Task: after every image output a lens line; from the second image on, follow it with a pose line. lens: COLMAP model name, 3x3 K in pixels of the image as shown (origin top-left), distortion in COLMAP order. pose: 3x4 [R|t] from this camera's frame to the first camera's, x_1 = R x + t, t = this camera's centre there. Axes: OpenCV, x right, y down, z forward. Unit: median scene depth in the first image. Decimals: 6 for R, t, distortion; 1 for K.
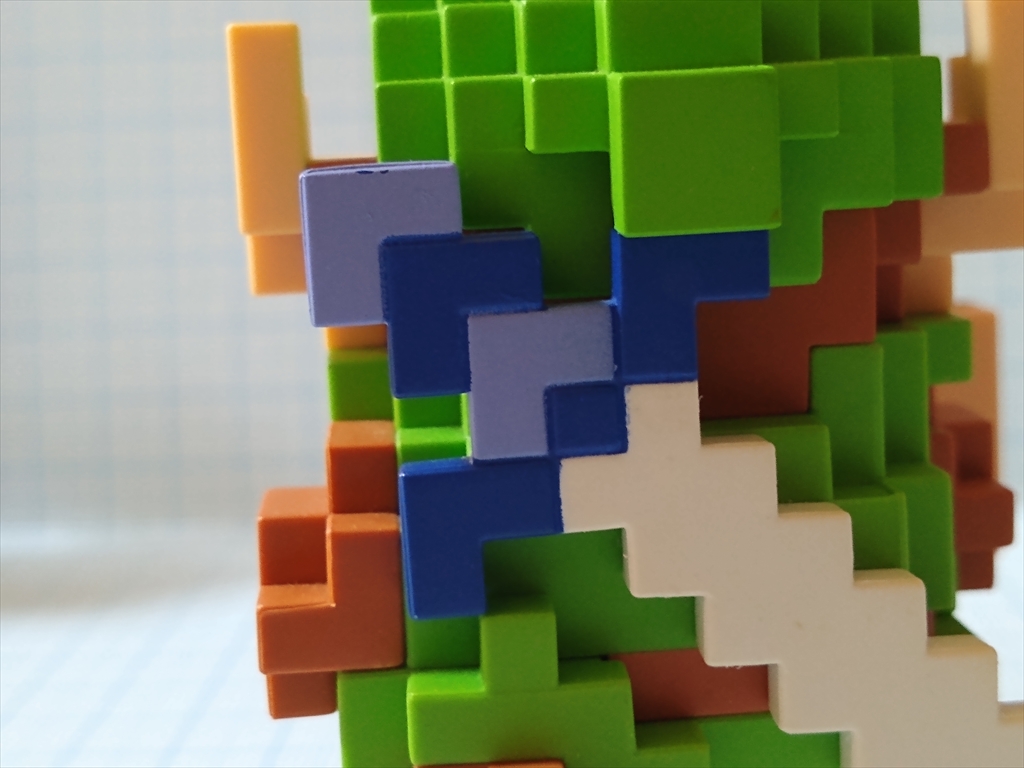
lens RADIAL K [[1882.1, 0, 512.0], [0, 1882.1, 384.0], [0, 0, 1]] dist [0.236743, -1.528511]
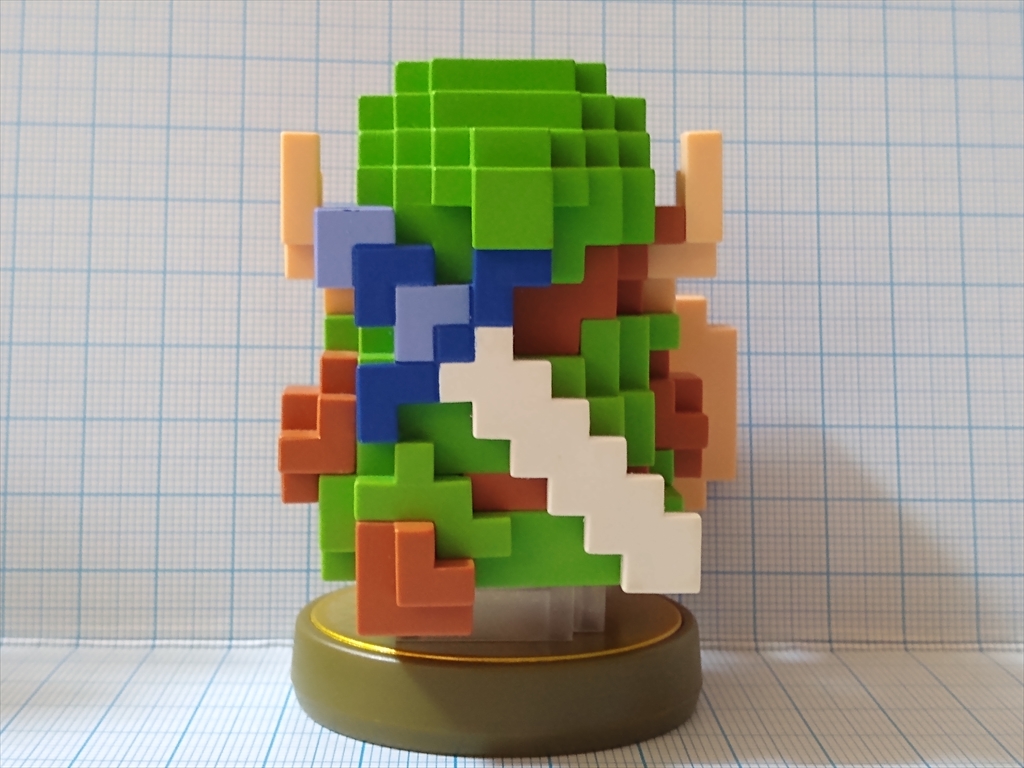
lens RADIAL K [[1882.1, 0, 512.0], [0, 1882.1, 384.0], [0, 0, 1]] dist [0.236743, -1.528511]
pose [[0.998471, 0.054808, -0.007245, 0.112138], [-0.055089, 0.997372, -0.047059, 0.144660], [0.004647, 0.047386, 0.998866, -0.916815]]
